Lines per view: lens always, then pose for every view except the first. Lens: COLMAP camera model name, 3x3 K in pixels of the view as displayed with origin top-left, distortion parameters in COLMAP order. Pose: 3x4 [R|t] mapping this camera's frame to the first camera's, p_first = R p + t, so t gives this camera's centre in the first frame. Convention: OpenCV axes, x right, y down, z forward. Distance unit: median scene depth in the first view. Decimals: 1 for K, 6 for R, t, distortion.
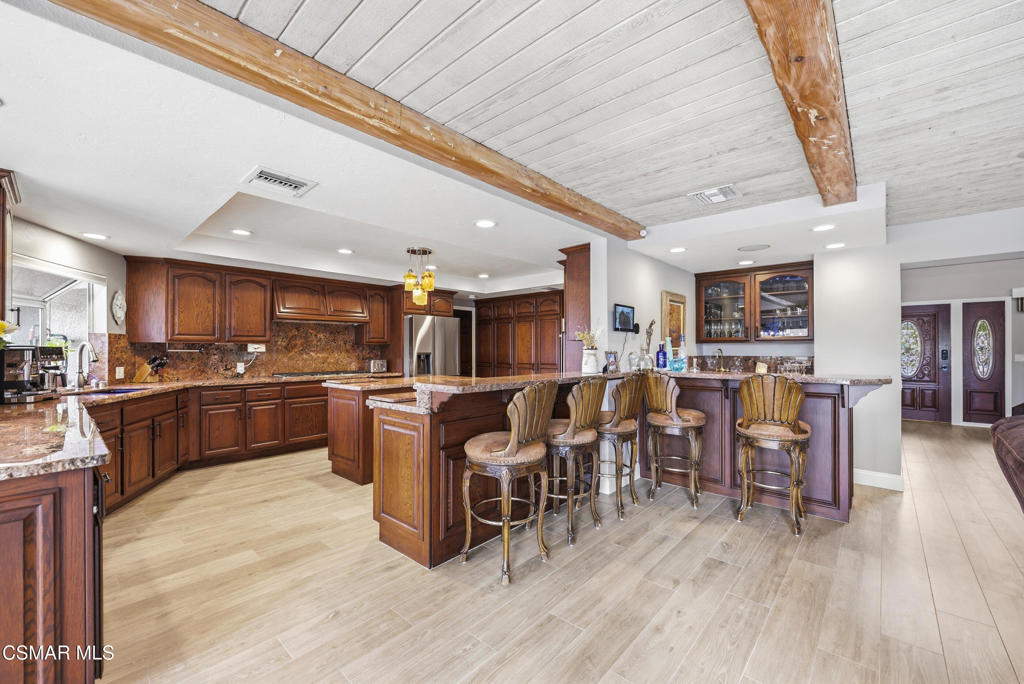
lens RADIAL K [[409.1, 0, 515.9], [0, 409.1, 345.4], [0, 0, 1]] dist [-0.002974, -0.000764]
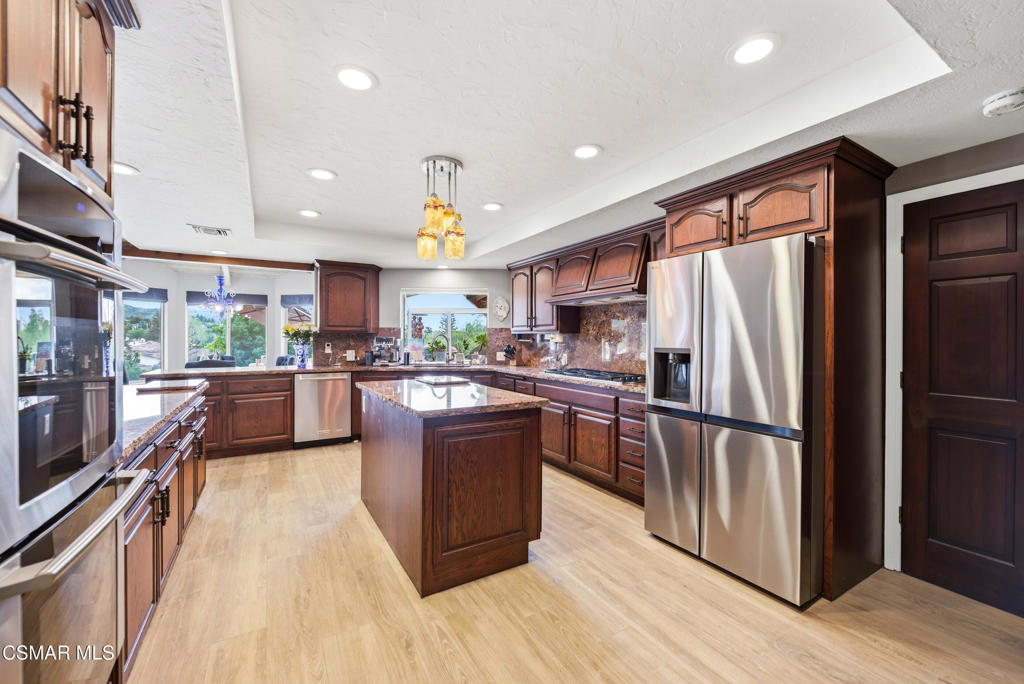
lens RADIAL K [[409.1, 0, 516.4], [0, 409.1, 340.9], [0, 0, 1]] dist [-0.002974, -0.000764]
pose [[-0.300234, 0.006393, -0.953844, 0.283415], [0.006492, 0.999968, 0.004659, 0.008969], [0.953844, -0.004793, -0.300265, 1.322947]]
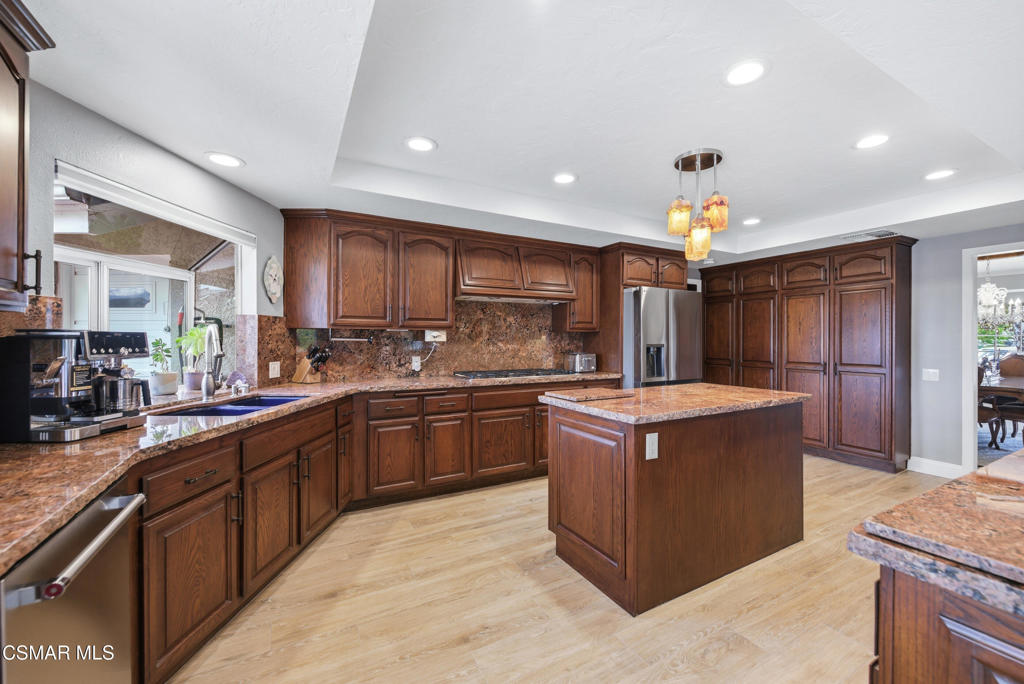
lens RADIAL K [[409.1, 0, 510.5], [0, 409.1, 337.8], [0, 0, 1]] dist [-0.002974, -0.000764]
pose [[0.937488, 0.004534, -0.347987, -0.292432], [-0.001929, 0.999967, 0.007833, 0.003635], [0.348012, -0.006672, 0.937466, 0.416374]]
